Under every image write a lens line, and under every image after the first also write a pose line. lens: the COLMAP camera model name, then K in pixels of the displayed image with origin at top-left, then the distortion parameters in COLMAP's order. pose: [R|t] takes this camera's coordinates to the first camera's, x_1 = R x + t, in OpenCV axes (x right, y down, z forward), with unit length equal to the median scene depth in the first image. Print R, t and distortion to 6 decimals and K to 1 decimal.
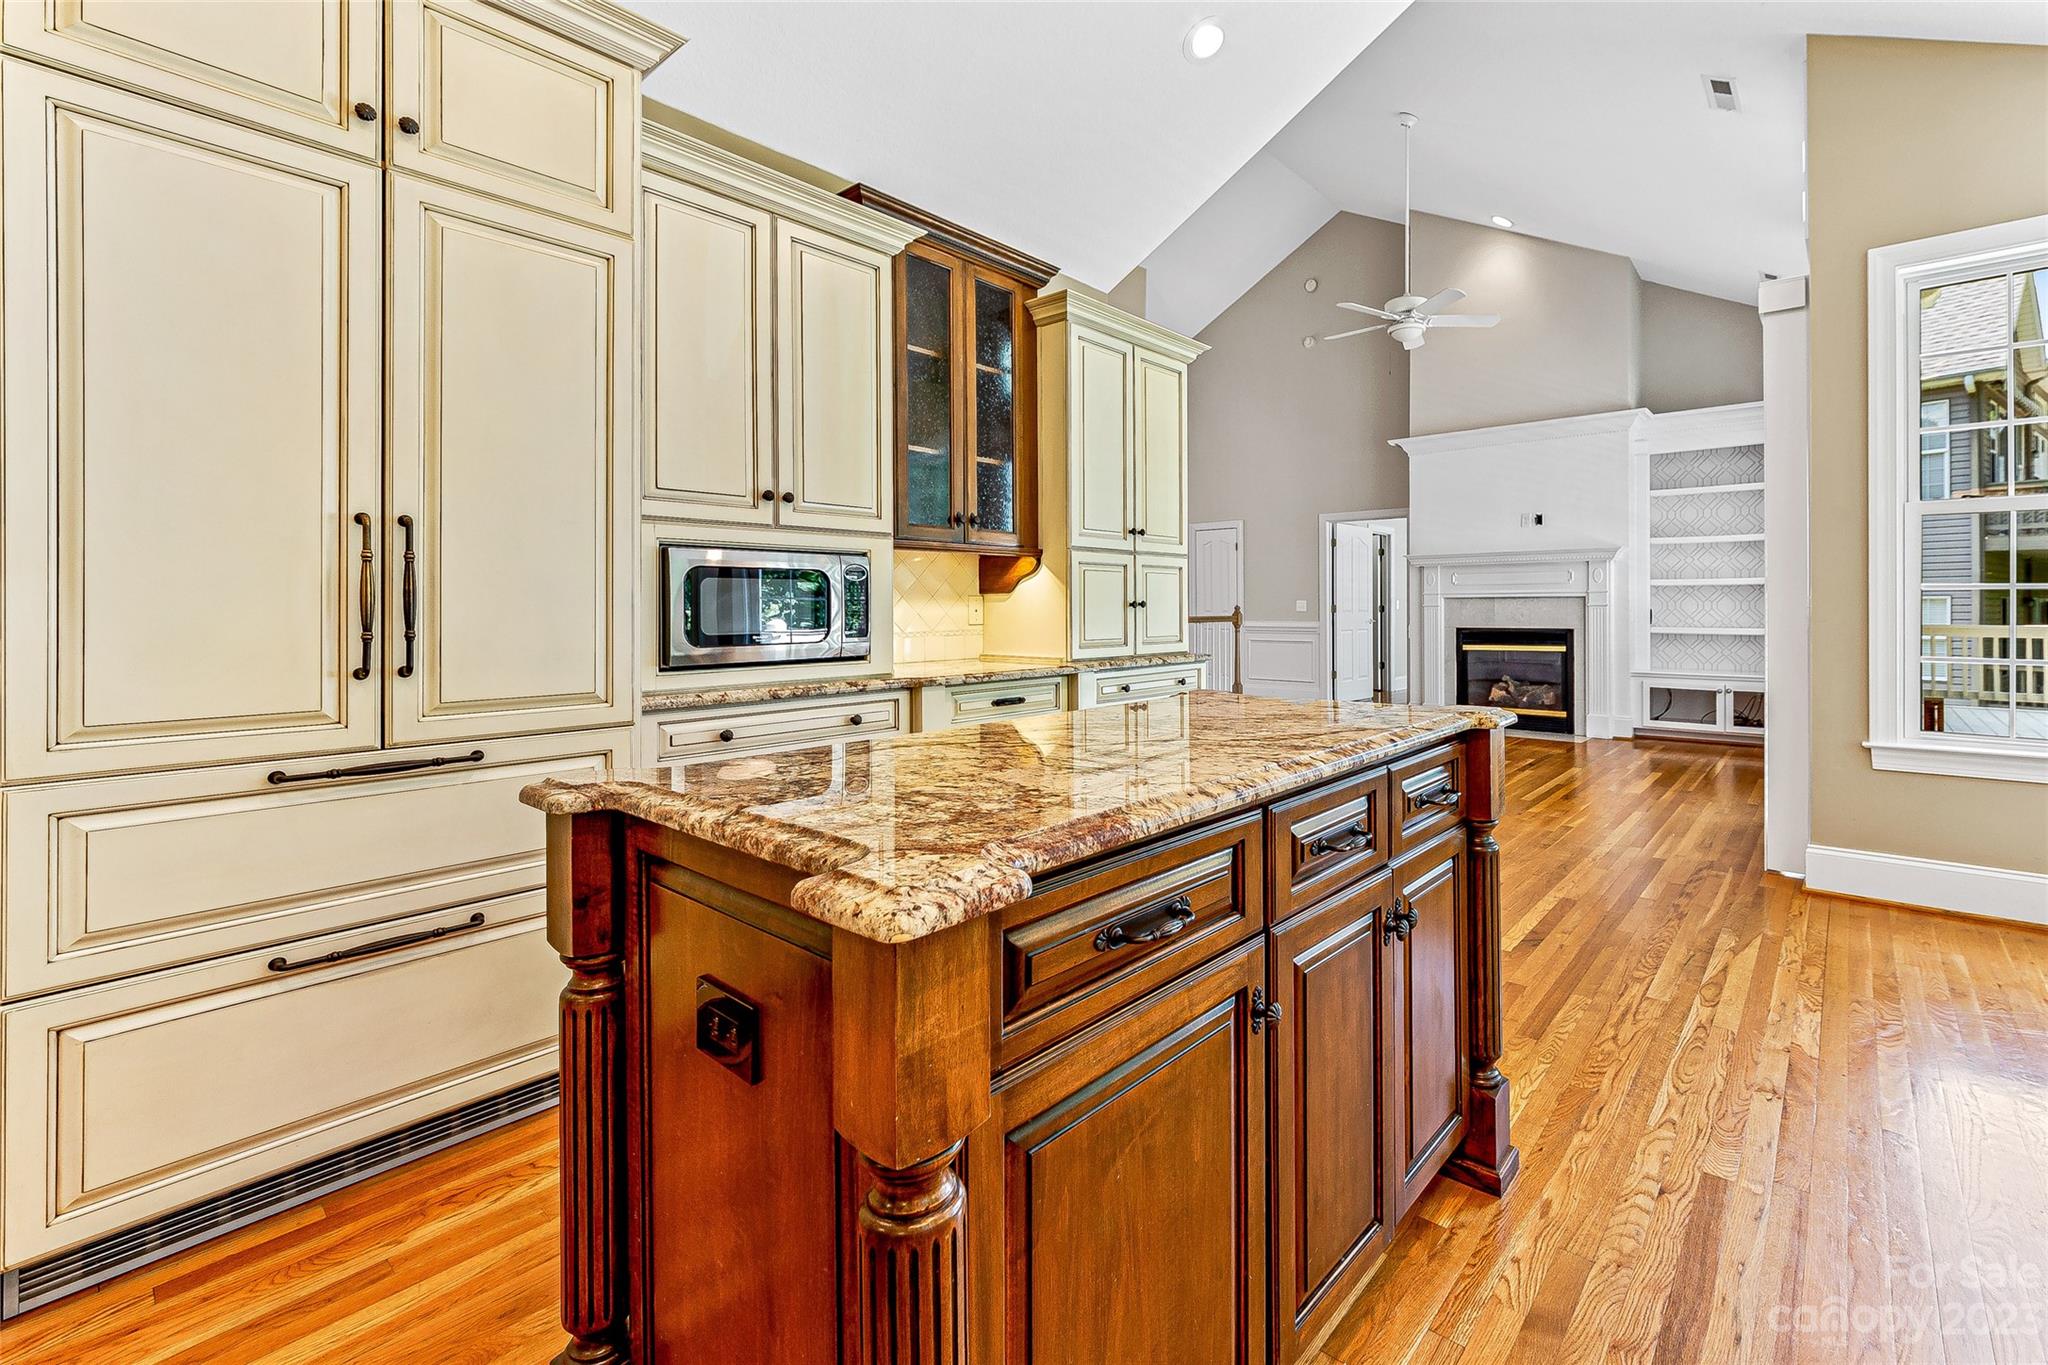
lens RADIAL K [[868.8, 0, 1165.3], [0, 868.8, 603.8], [0, 0, 1]] dist [0.024136, 0.000103]
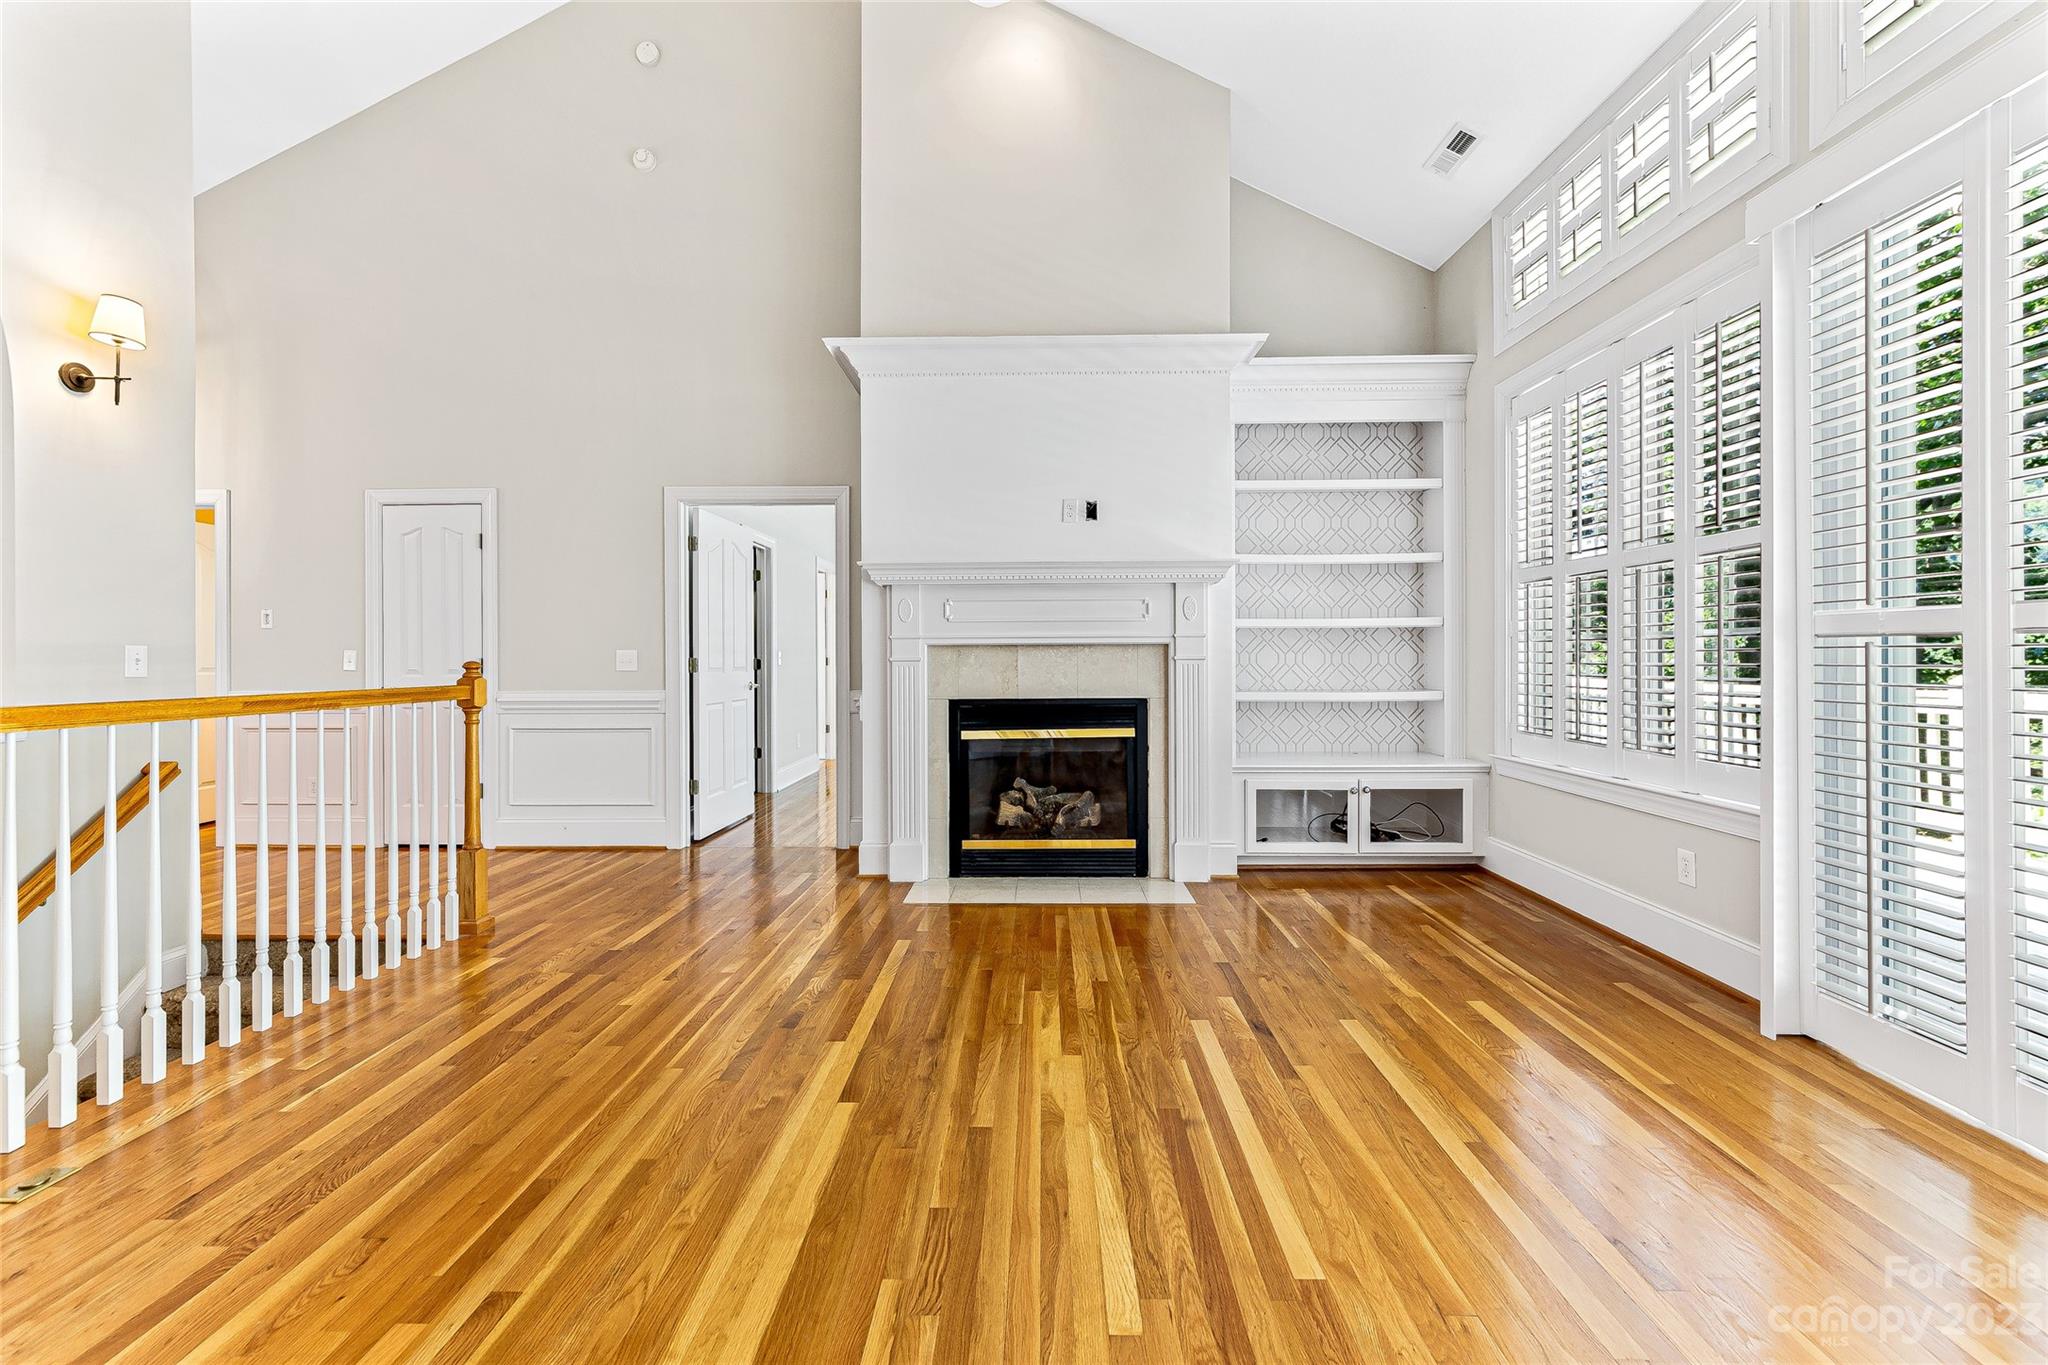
lens RADIAL K [[825.9, 0, 1025.1], [0, 825.9, 656.0], [0, 0, 1]] dist [0.001531, 0.000023]
pose [[0.802927, -0.000594, 0.596077, 0.071674], [0.001237, 0.999999, -0.000670, 0.000432], [-0.596076, 0.001275, 0.802927, 0.628084]]
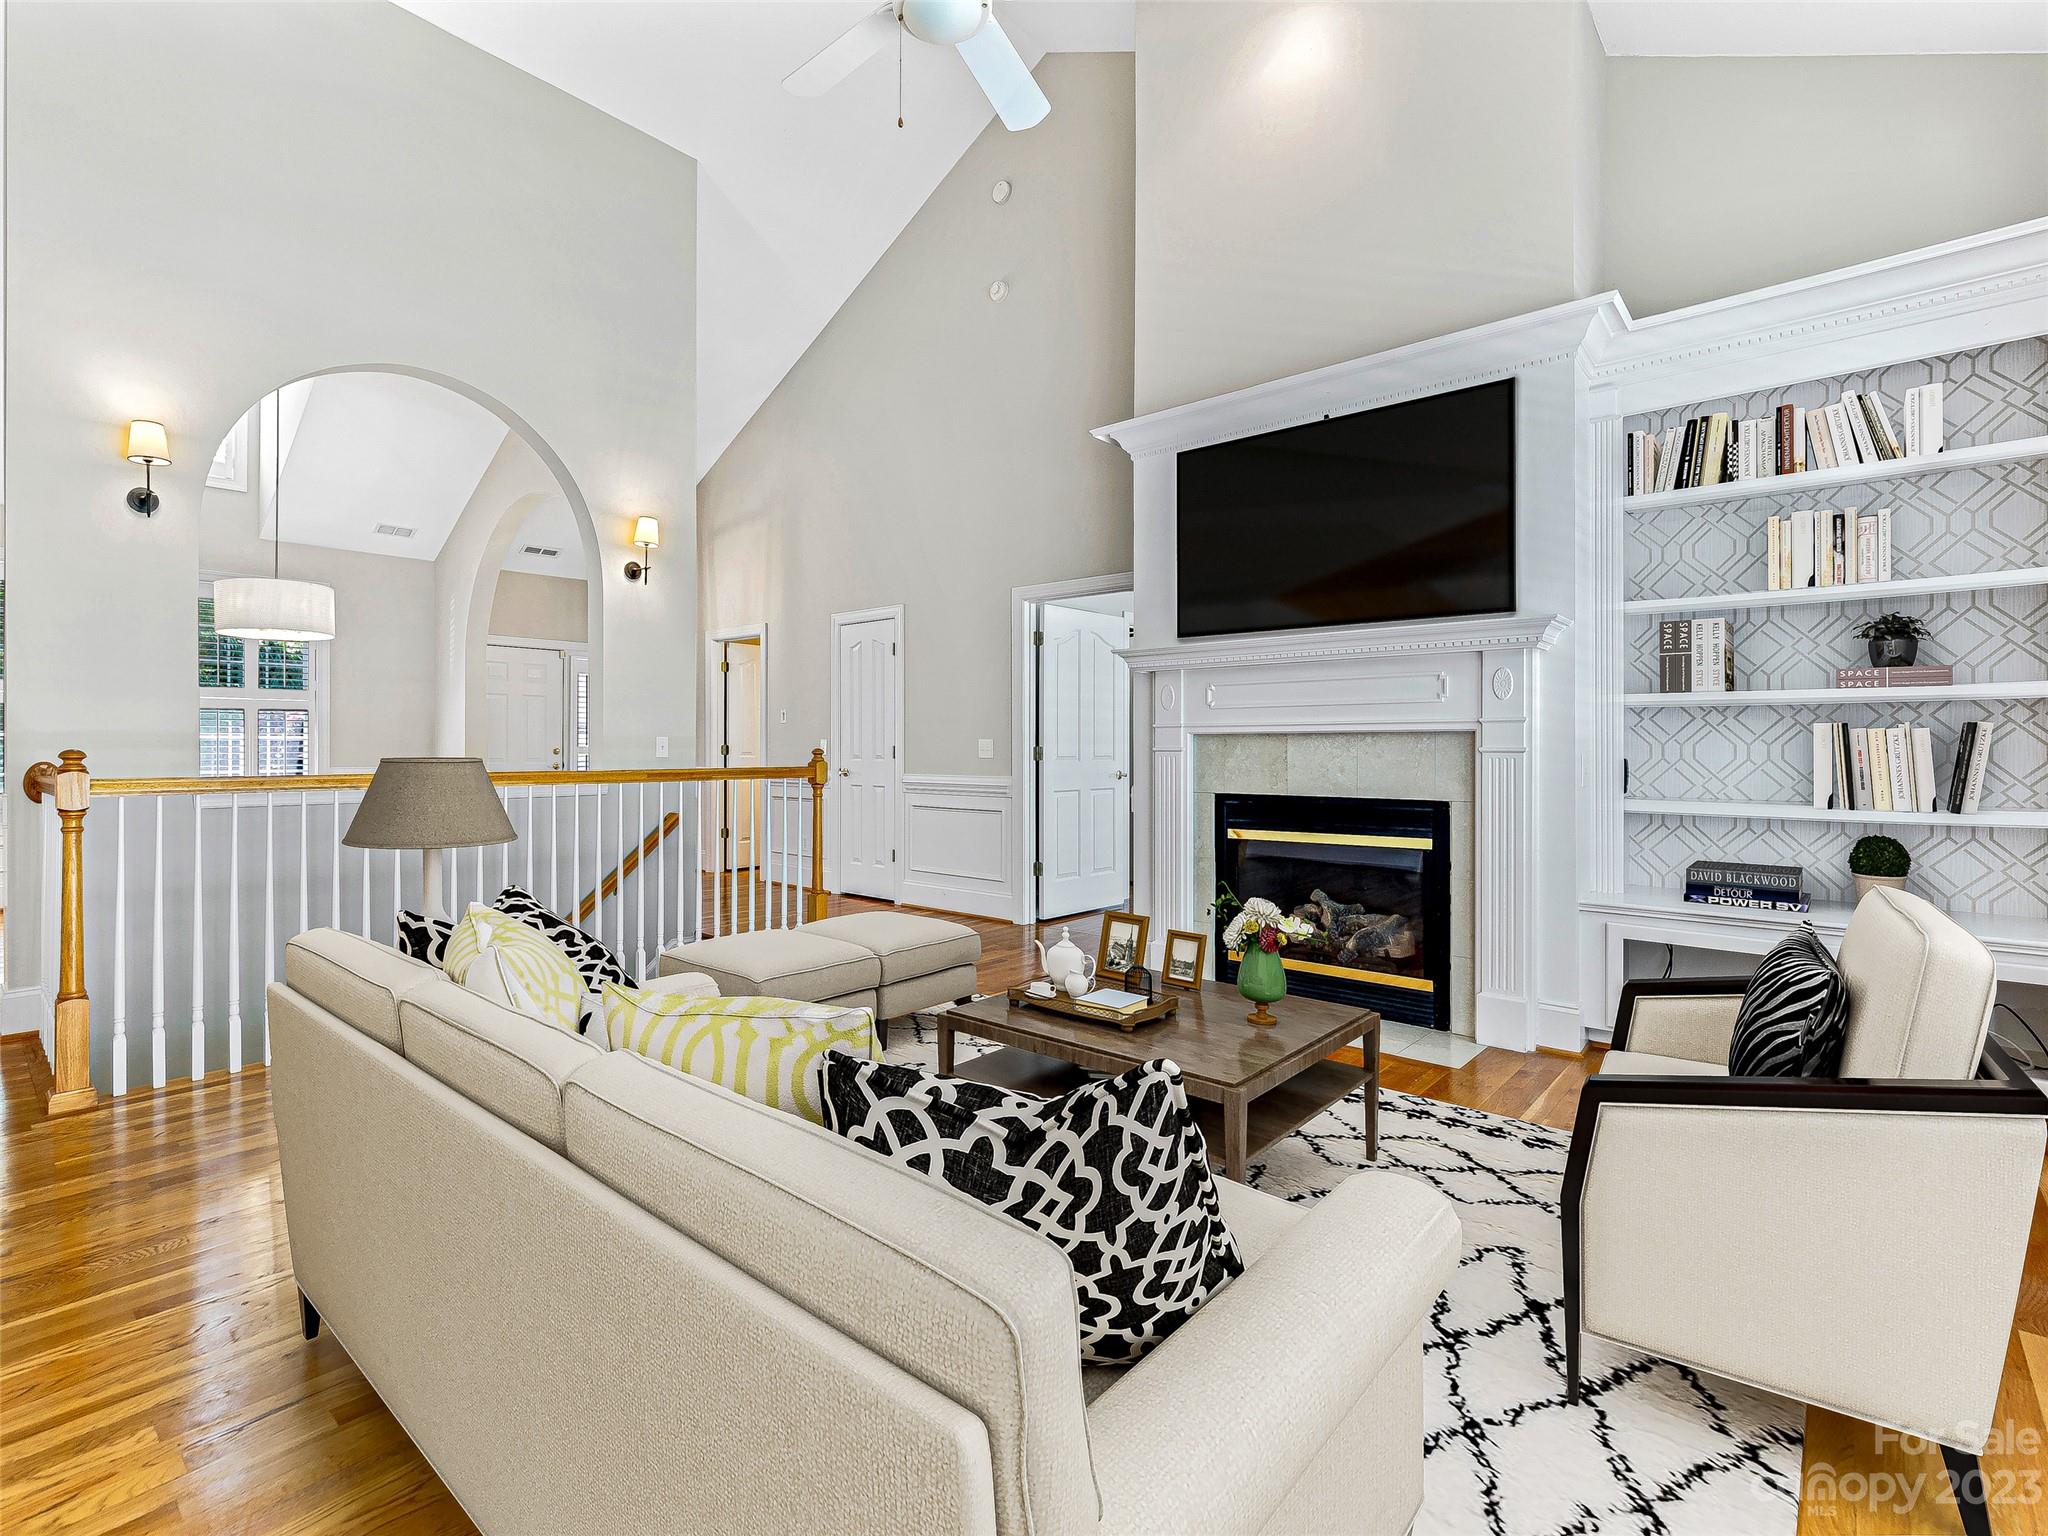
lens RADIAL K [[962.7, 0, 961.0], [0, 962.7, 745.0], [0, 0, 1]] dist [0.005077, -0.000064]
pose [[0.996246, 0.002377, -0.086537, 0.266971], [-0.002289, 0.999997, 0.001114, -0.001110], [0.086539, -0.000911, 0.996248, 0.493952]]
